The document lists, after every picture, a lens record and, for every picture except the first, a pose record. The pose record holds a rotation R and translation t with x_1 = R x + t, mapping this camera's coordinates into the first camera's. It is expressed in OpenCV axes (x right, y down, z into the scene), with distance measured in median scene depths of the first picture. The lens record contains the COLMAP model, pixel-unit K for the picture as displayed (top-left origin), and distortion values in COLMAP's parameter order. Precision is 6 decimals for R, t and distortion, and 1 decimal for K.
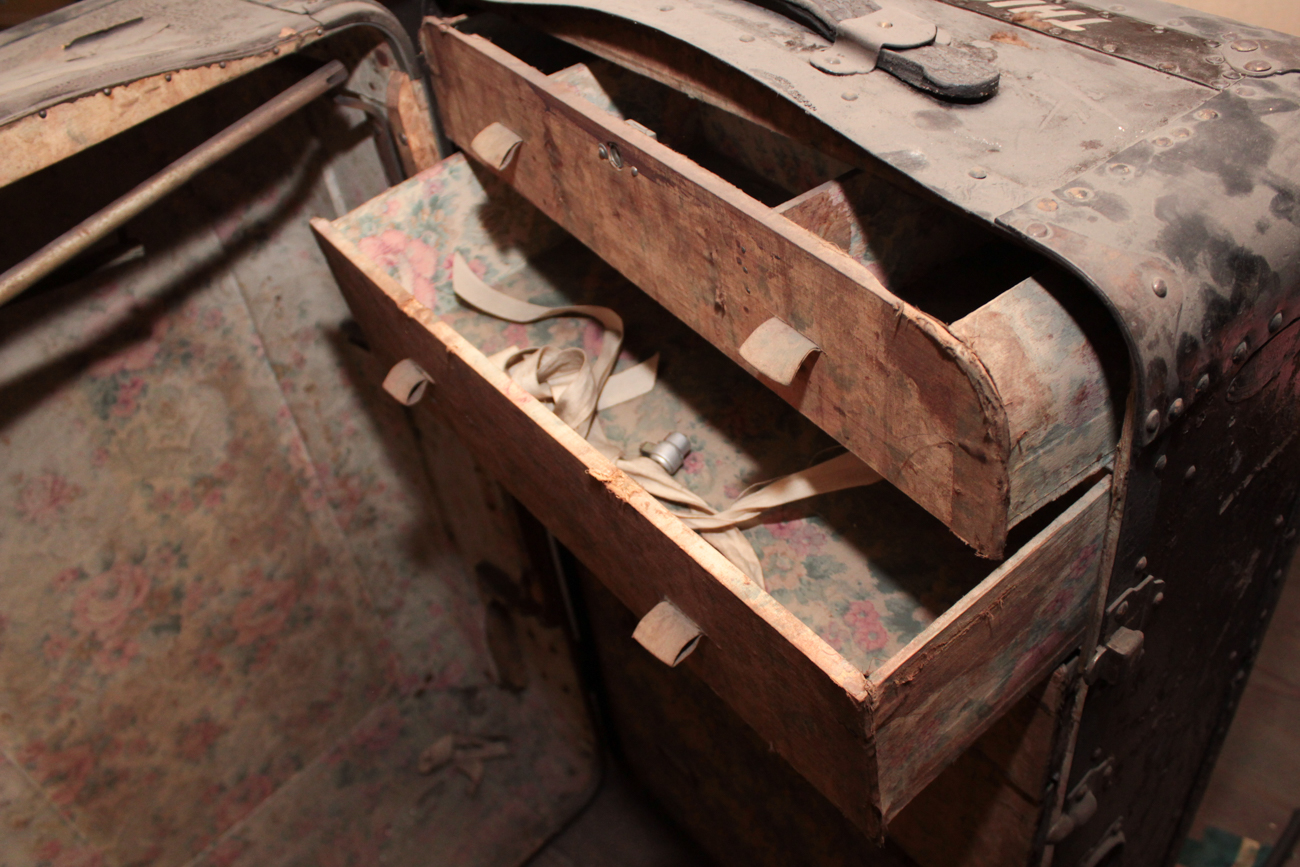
lens RADIAL K [[1111.4, 0, 666.6], [0, 1111.4, 430.9], [0, 0, 1]] dist [-0.130446, 0.092016]
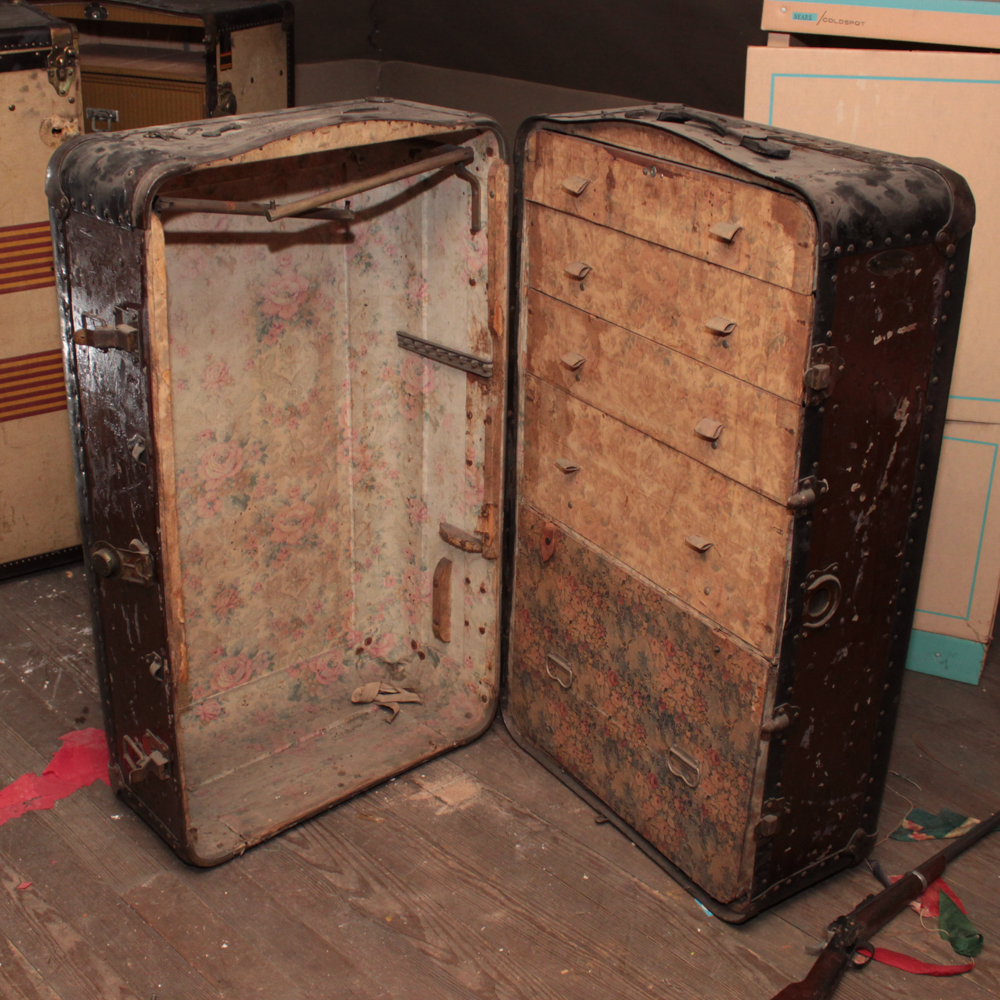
lens RADIAL K [[1430.0, 0, 405.8], [0, 1430.0, 518.1], [0, 0, 1]] dist [-0.108184, 0.000000]
pose [[0.984437, 0.156010, -0.080905, -0.118275], [-0.172433, 0.946364, -0.273242, 1.091546], [0.033937, 0.282940, 0.958537, -1.359866]]
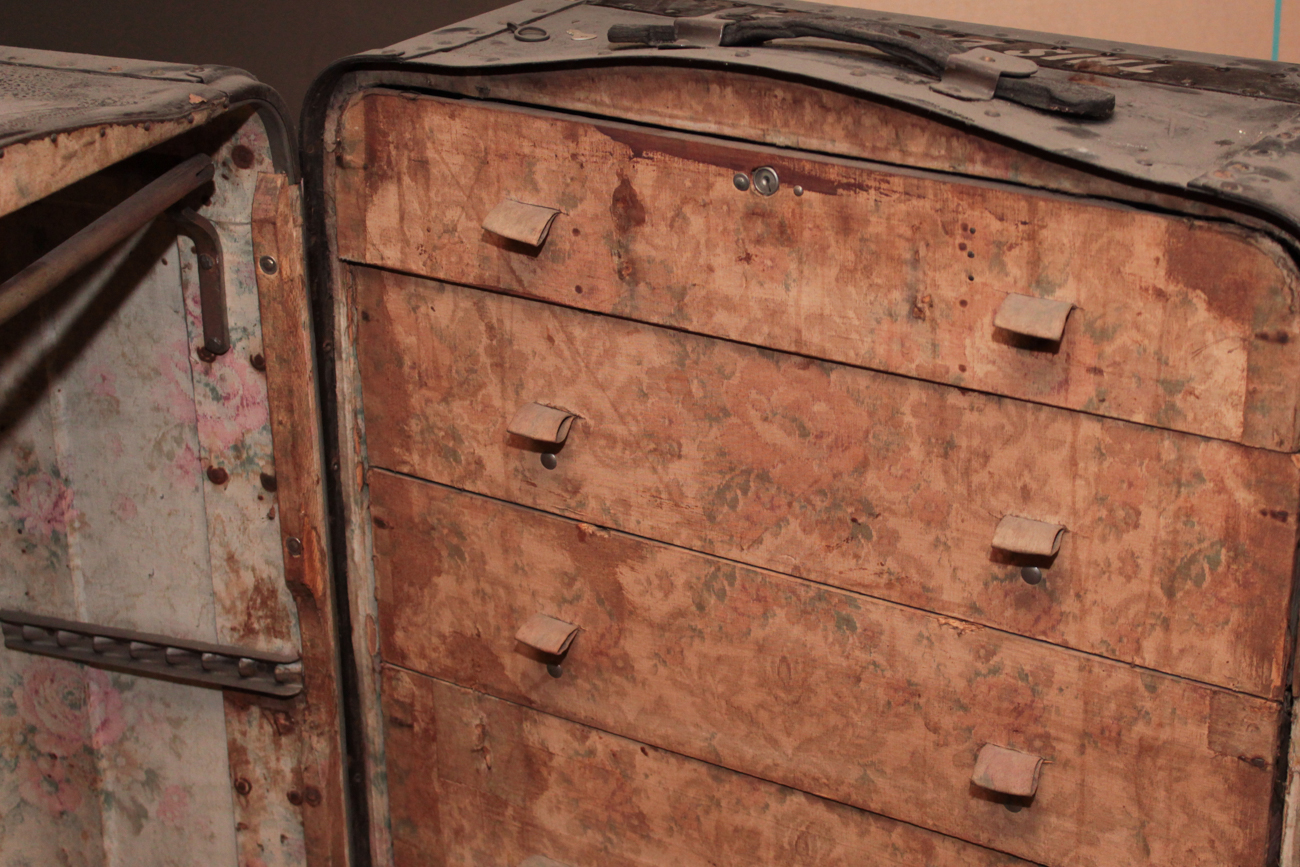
lens RADIAL K [[2250.3, 0, 724.1], [0, 2250.3, 346.1], [0, 0, 1]] dist [-0.054829, 0.000000]
pose [[0.913599, -0.028336, 0.405627, -0.659483], [0.177926, 0.924854, -0.336136, 0.395377], [-0.365621, 0.379265, 0.849988, -0.423373]]
